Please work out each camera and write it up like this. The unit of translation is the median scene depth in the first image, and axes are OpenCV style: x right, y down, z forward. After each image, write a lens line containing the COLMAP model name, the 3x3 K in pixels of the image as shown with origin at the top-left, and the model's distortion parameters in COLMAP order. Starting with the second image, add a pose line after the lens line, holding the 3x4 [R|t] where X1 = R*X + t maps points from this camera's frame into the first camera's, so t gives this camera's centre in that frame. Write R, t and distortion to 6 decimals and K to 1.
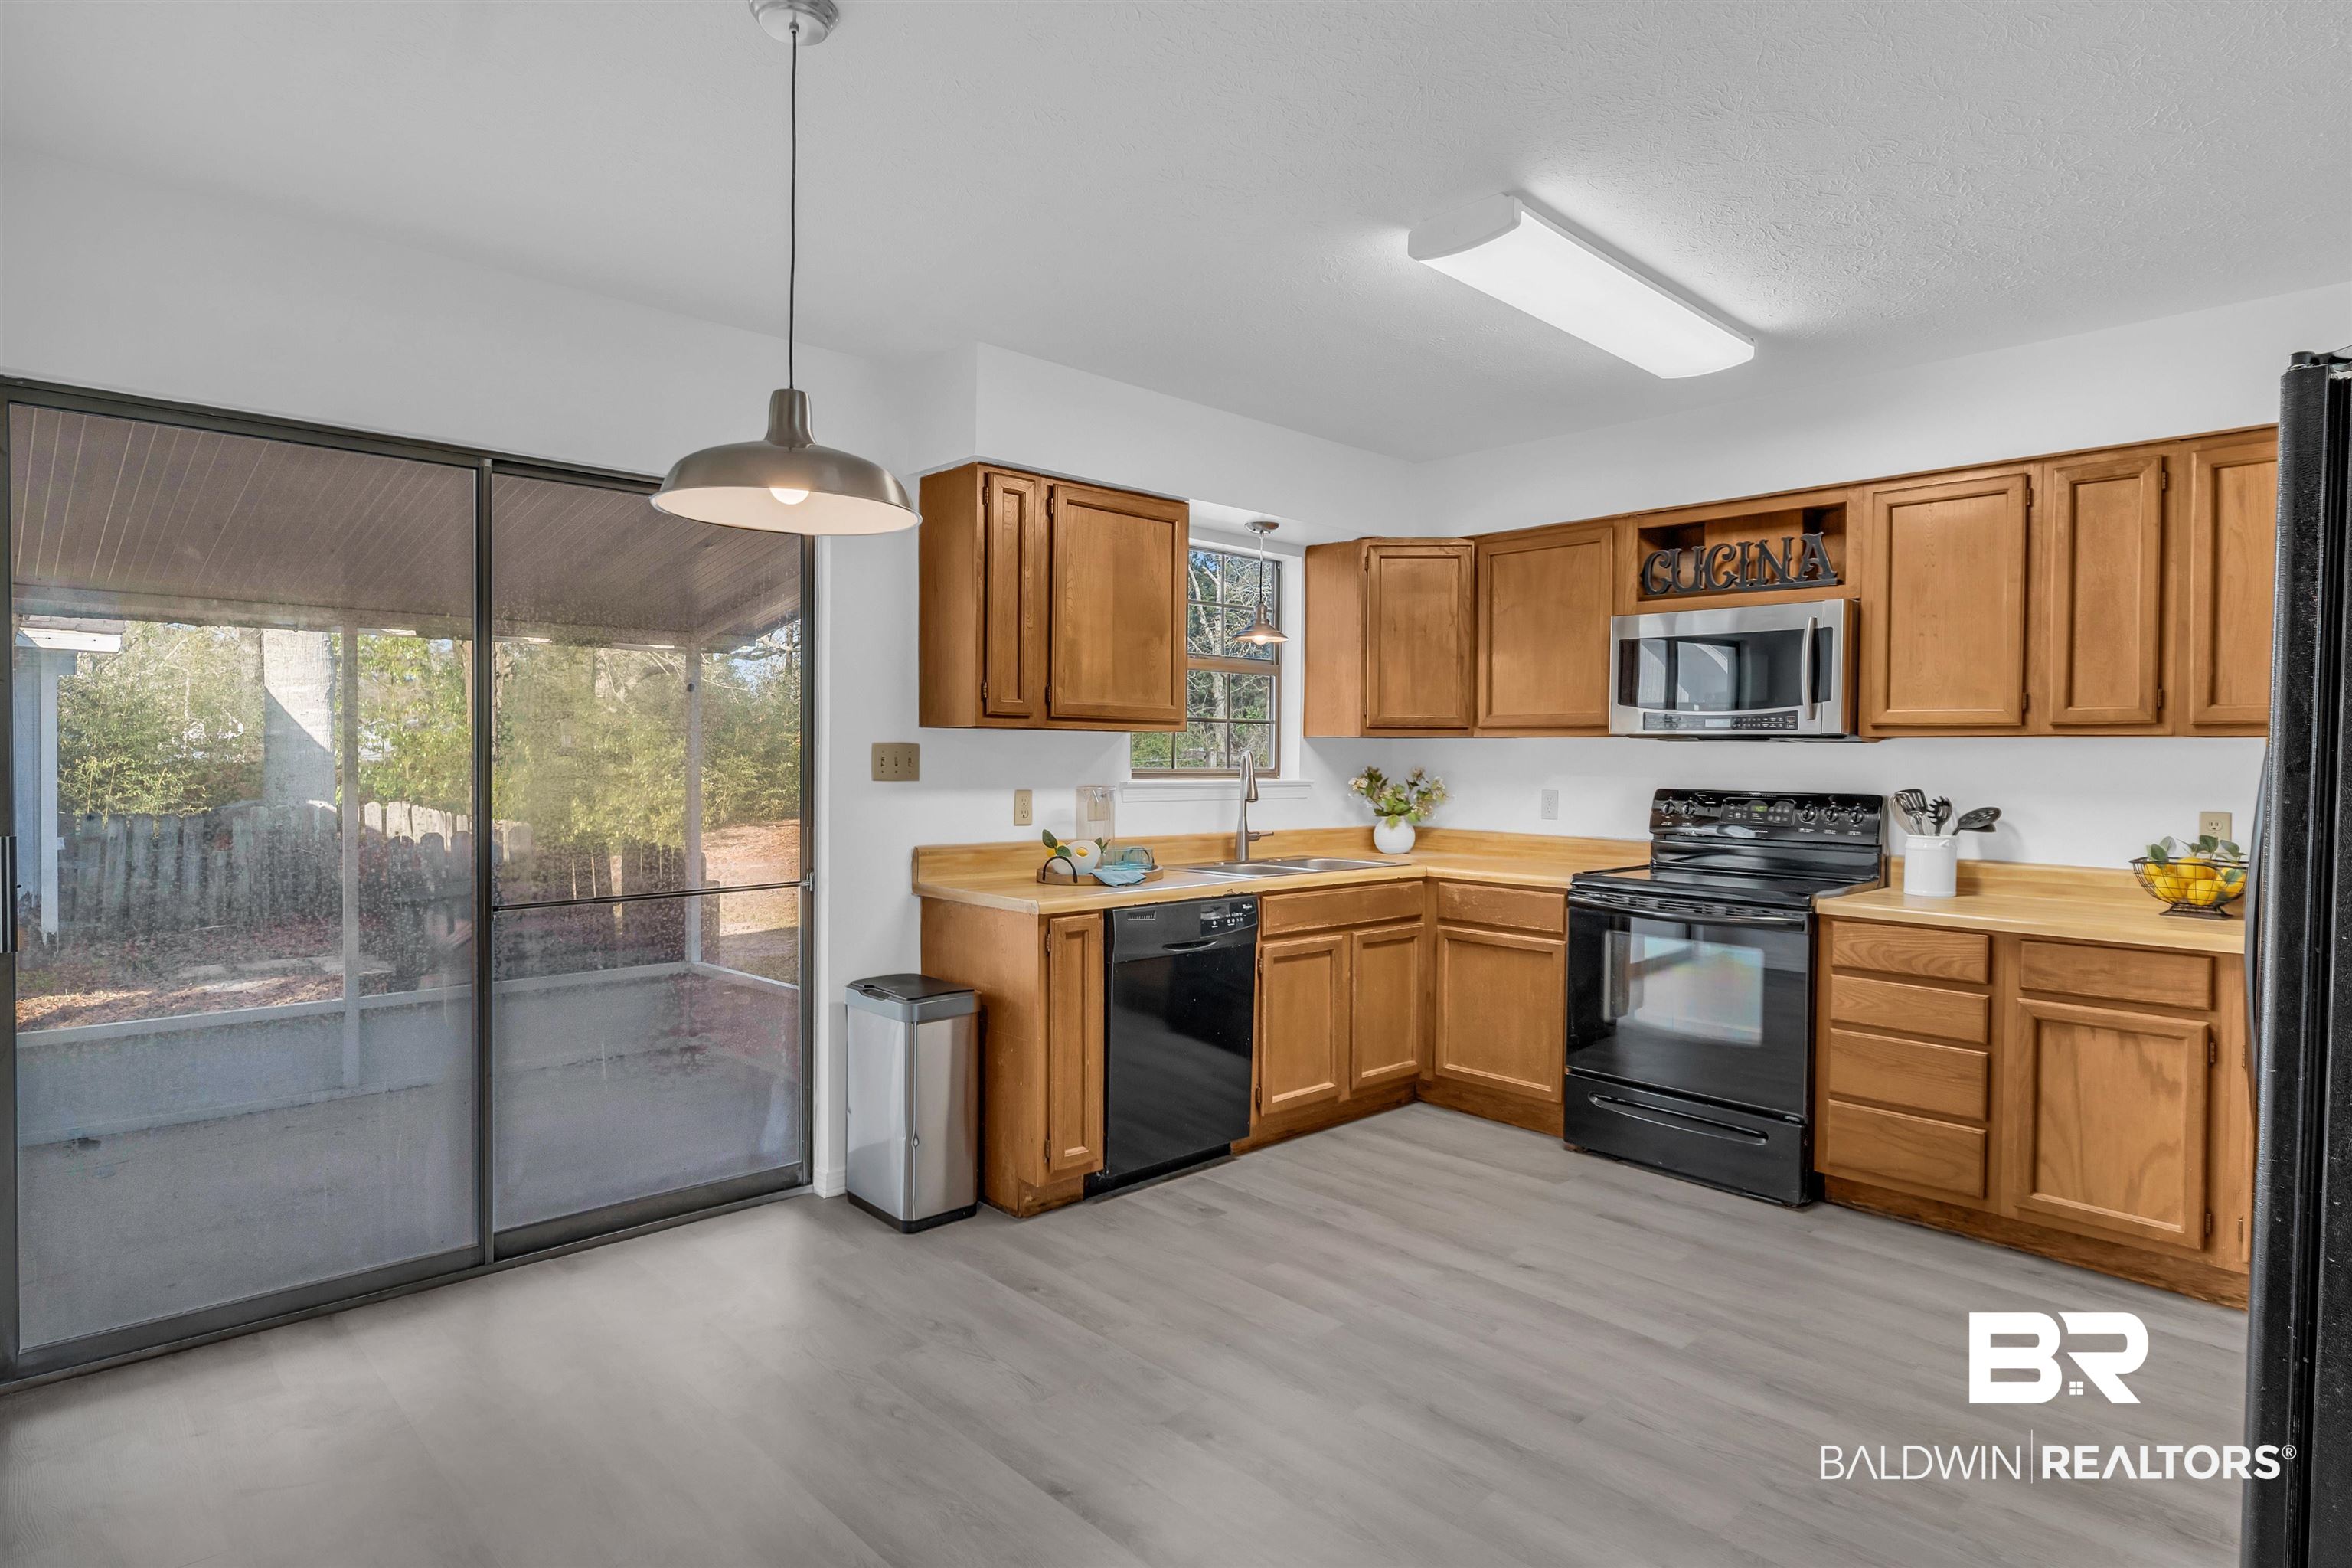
lens RADIAL K [[1257.9, 0, 1187.1], [0, 1257.9, 776.7], [0, 0, 1]] dist [0.000395, -0.000437]
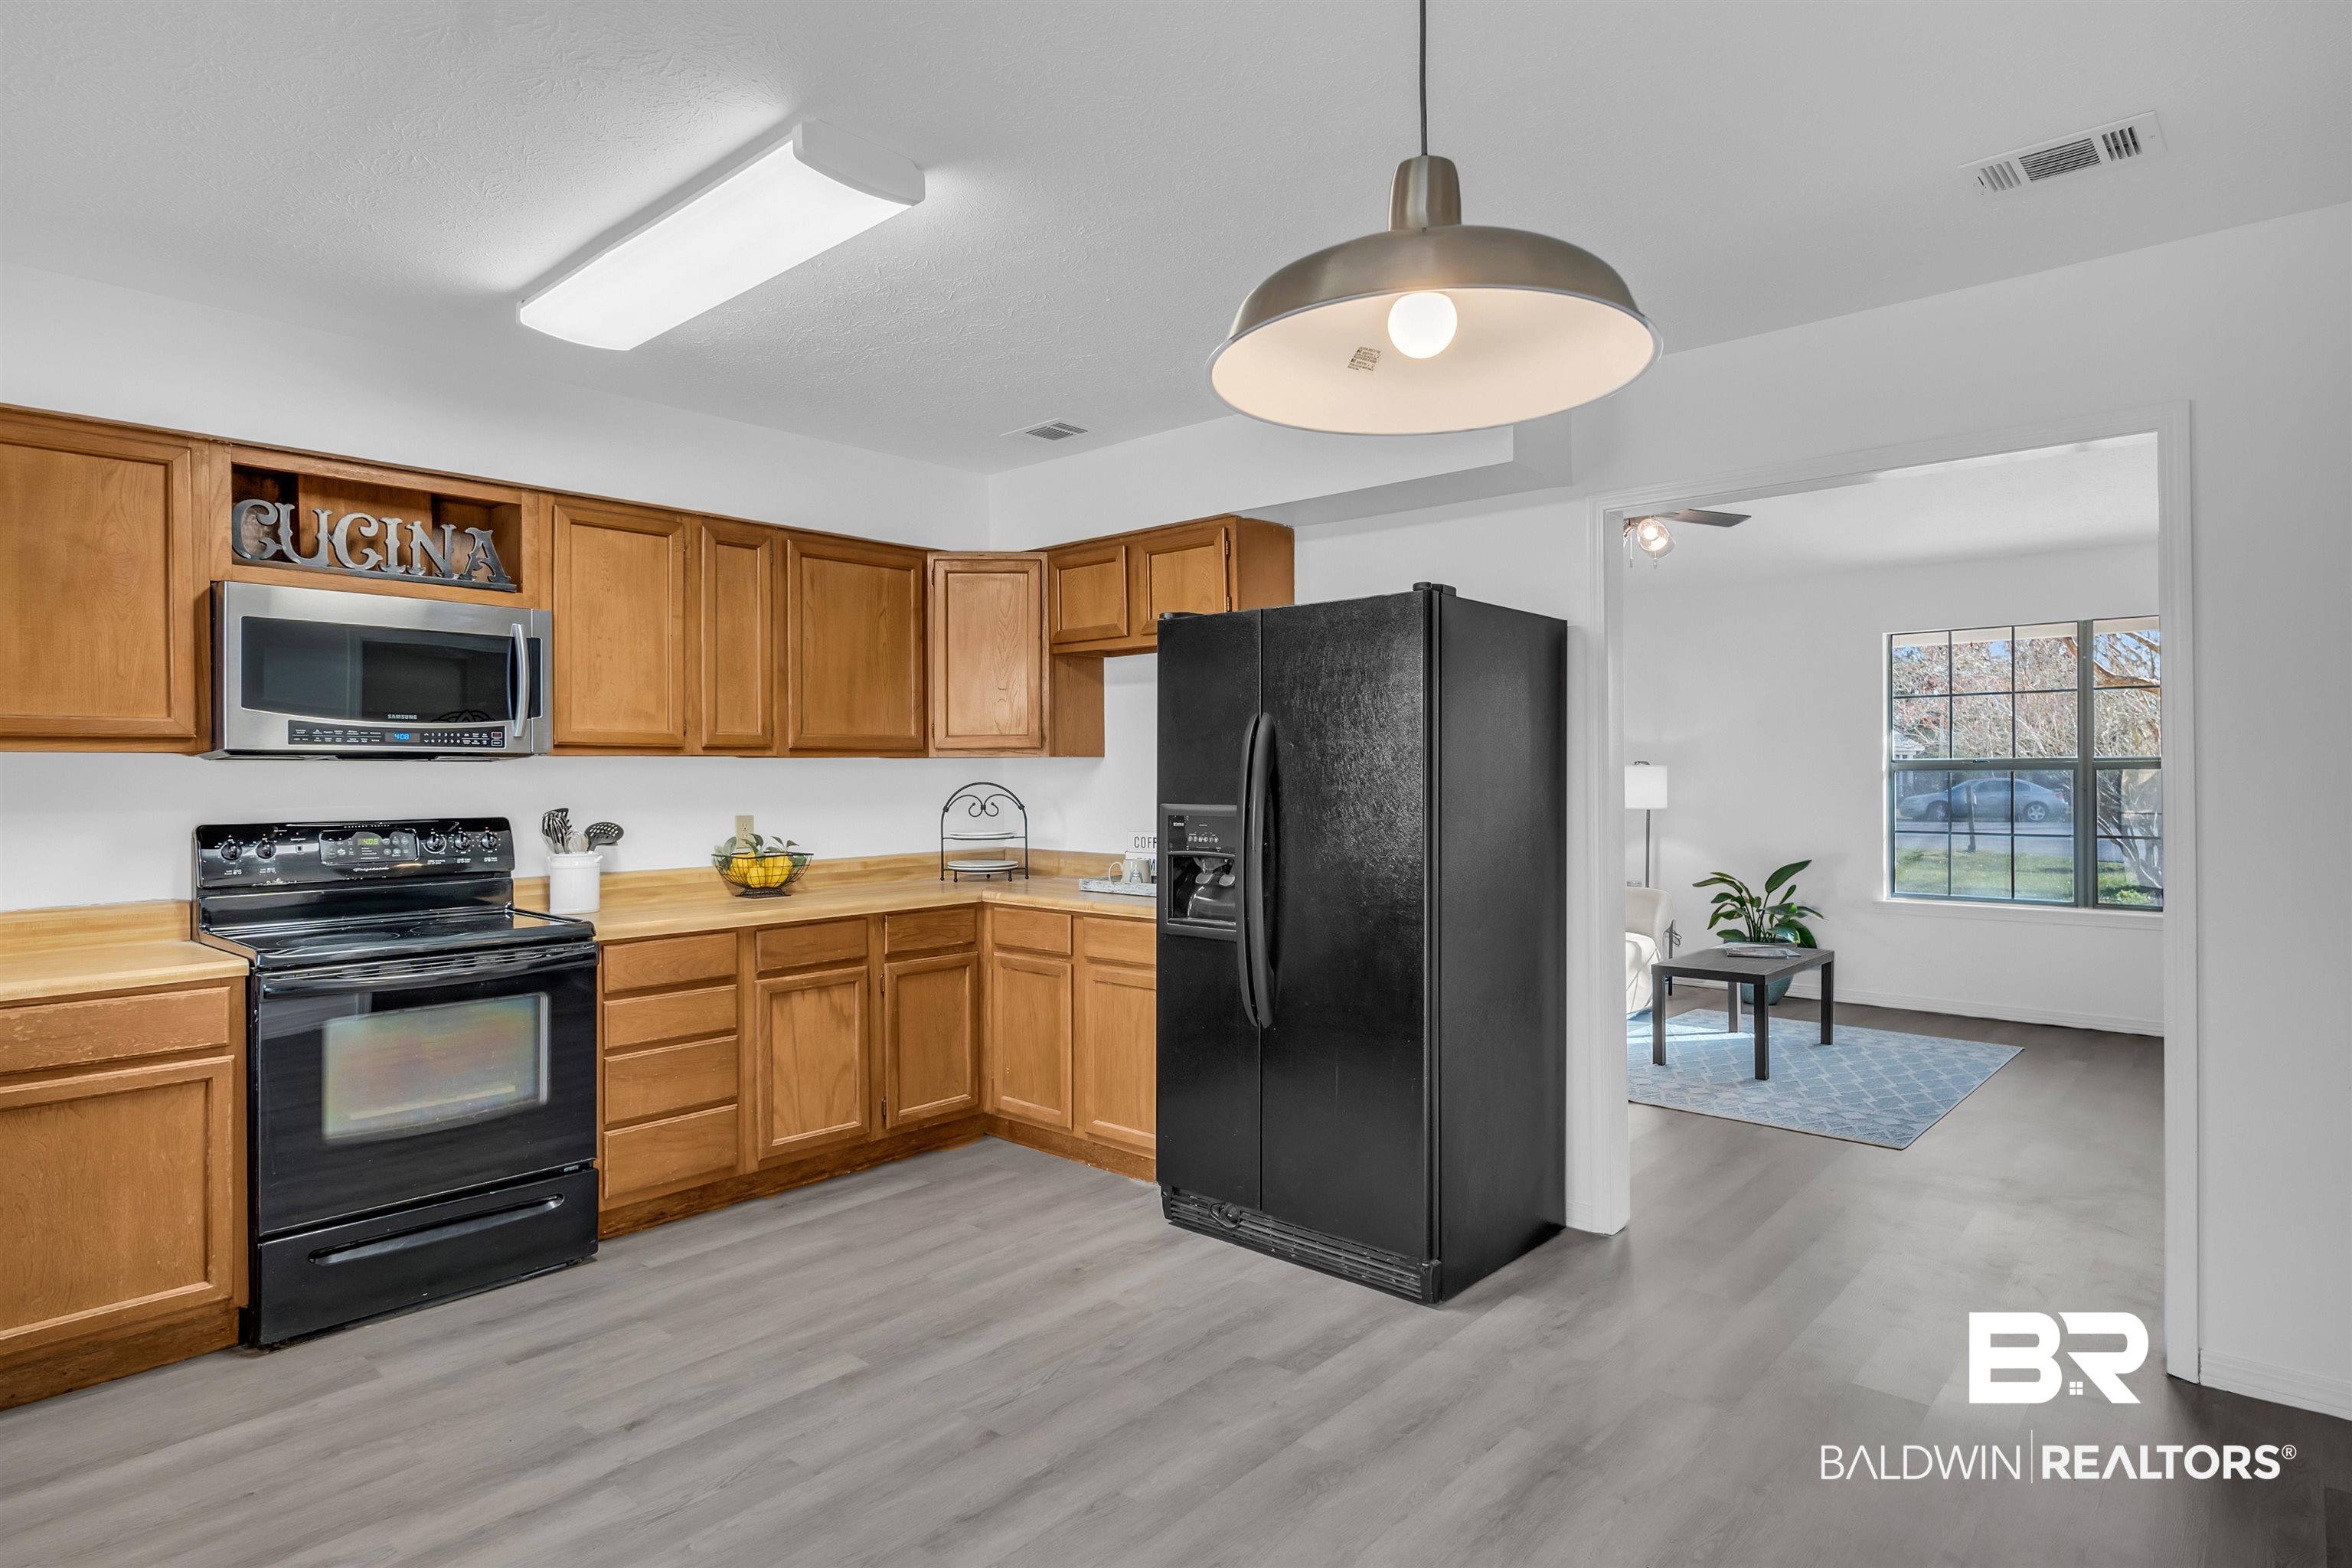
lens RADIAL K [[1257.9, 0, 1179.6], [0, 1257.9, 773.2], [0, 0, 1]] dist [0.000395, -0.000437]
pose [[-0.076691, -0.010564, 0.996999, -0.464245], [0.025769, 0.999589, 0.012573, -0.018217], [-0.996722, 0.026656, -0.076387, 0.606450]]
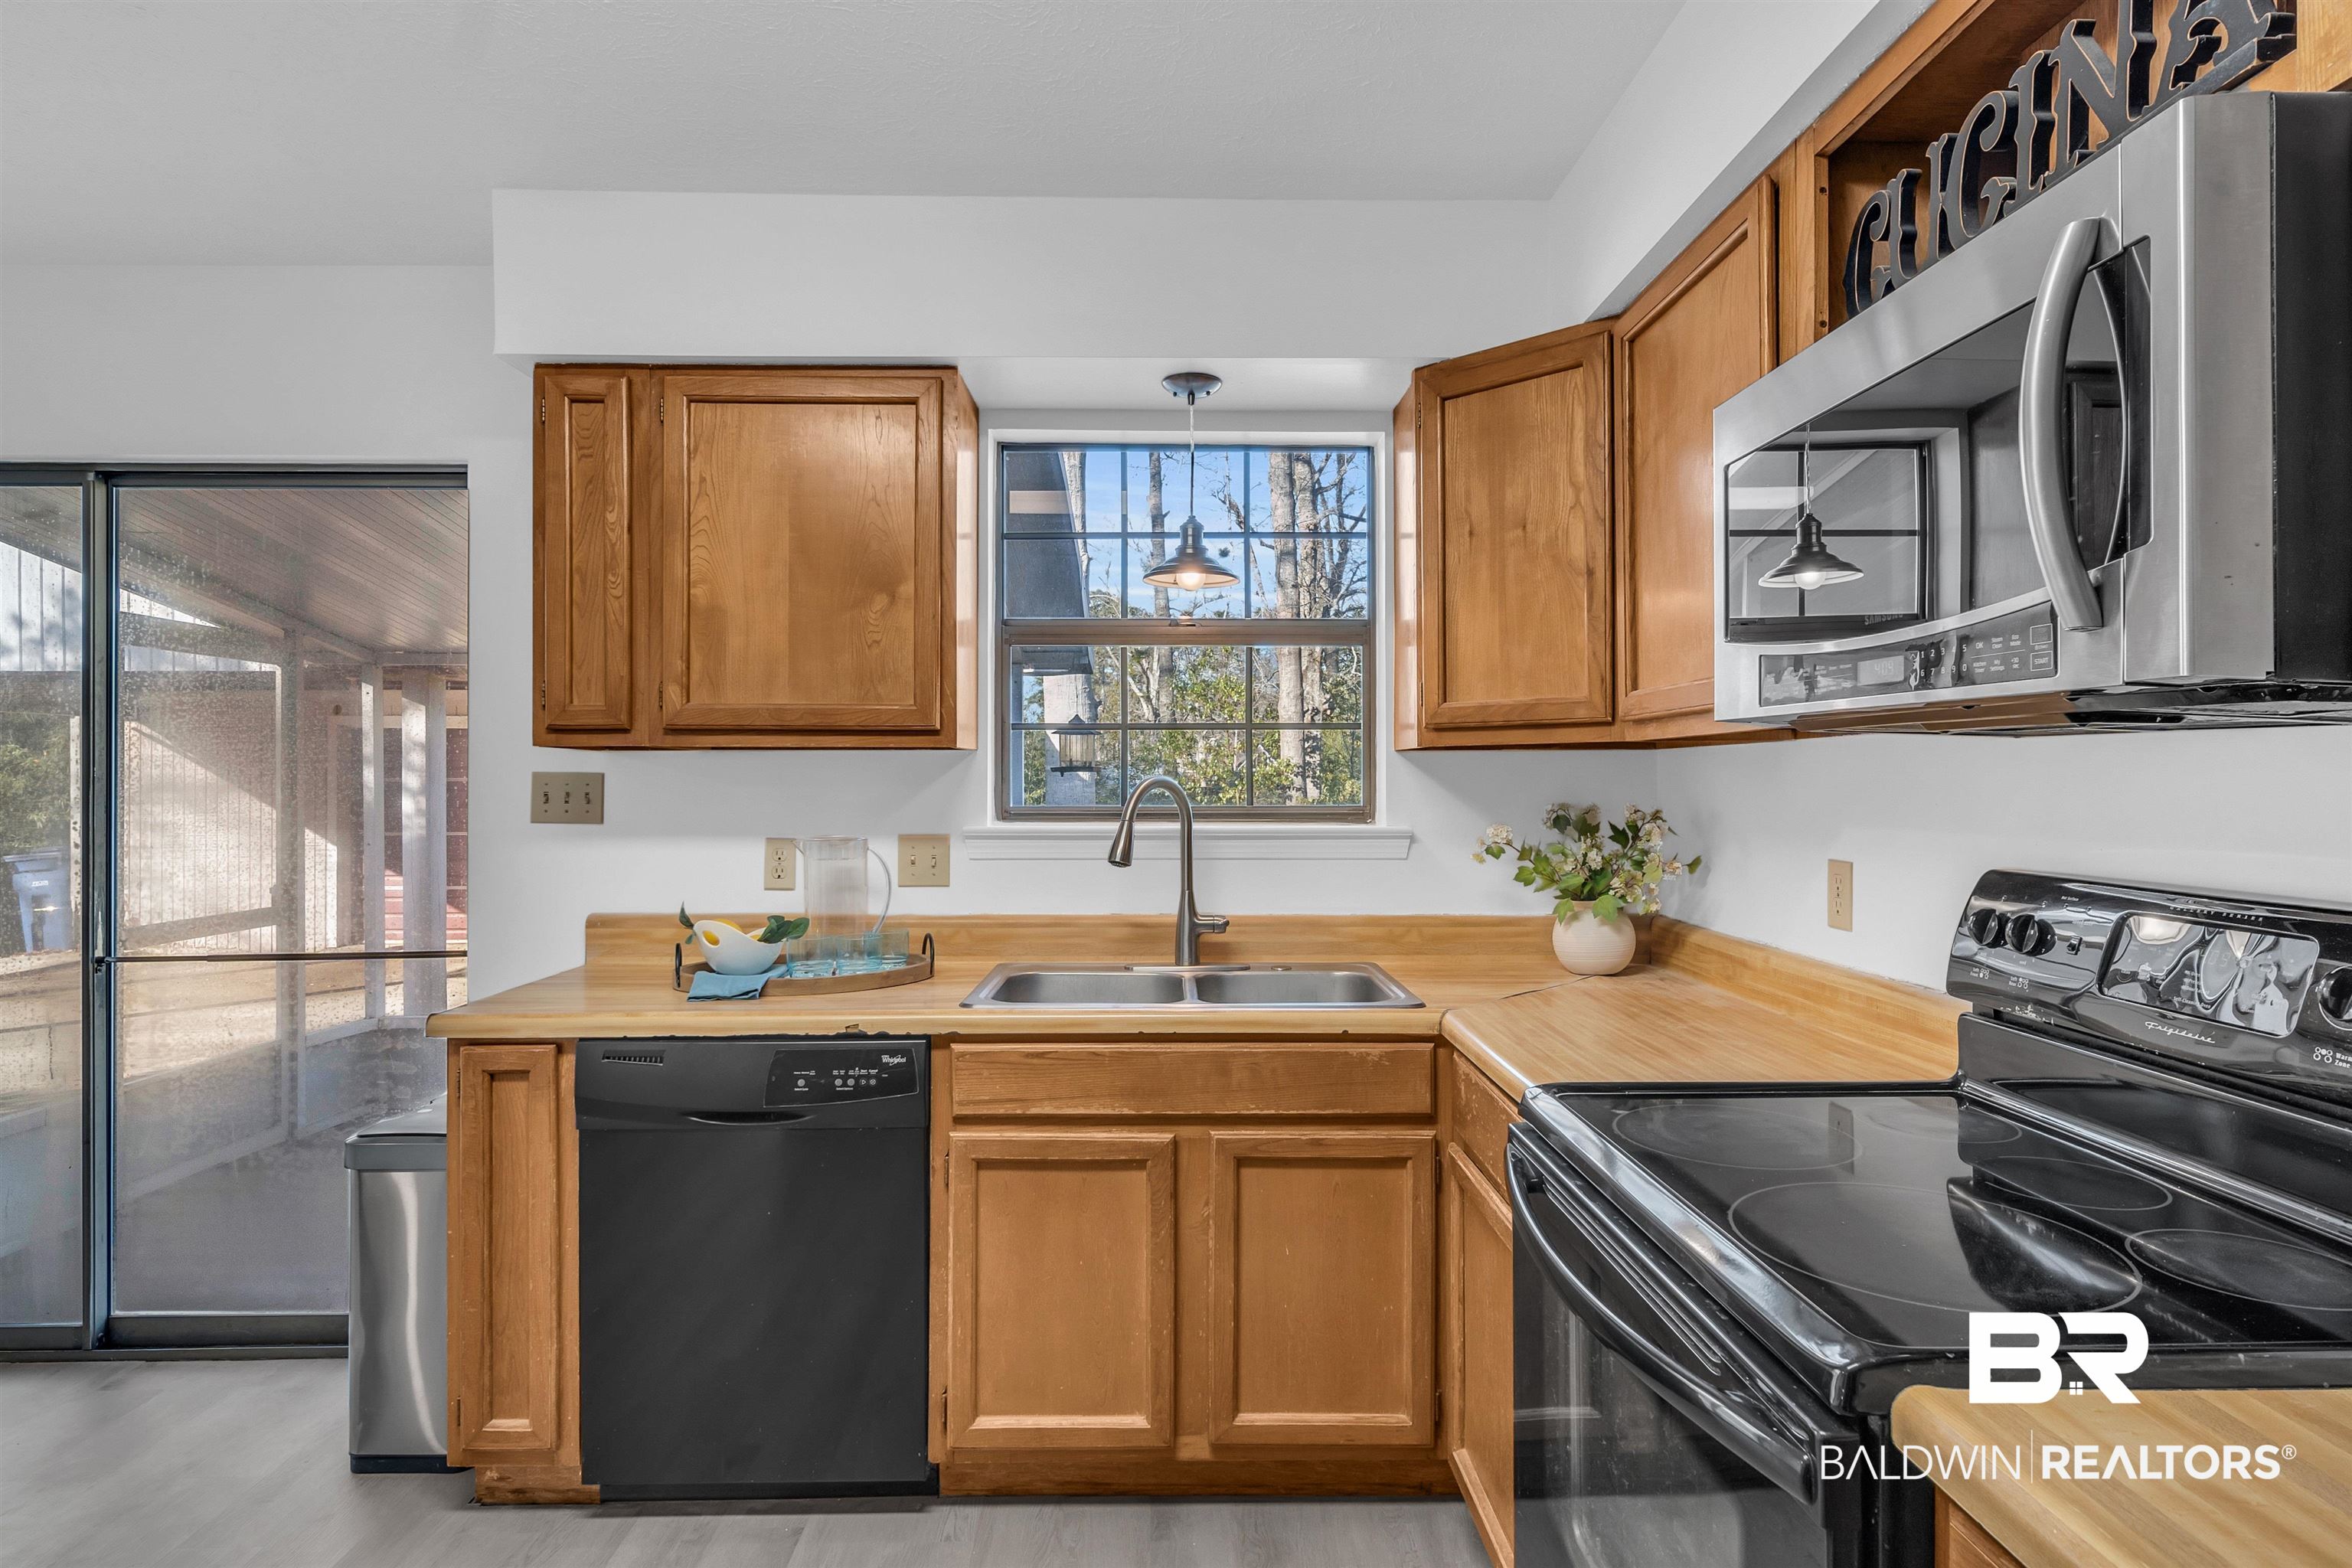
lens RADIAL K [[1257.9, 0, 1177.8], [0, 1257.9, 775.9], [0, 0, 1]] dist [0.000395, -0.000437]
pose [[0.738352, -0.011281, -0.674321, 0.544085], [-0.004374, 0.999759, -0.021515, -0.010442], [0.674401, 0.018835, 0.738125, 0.714244]]
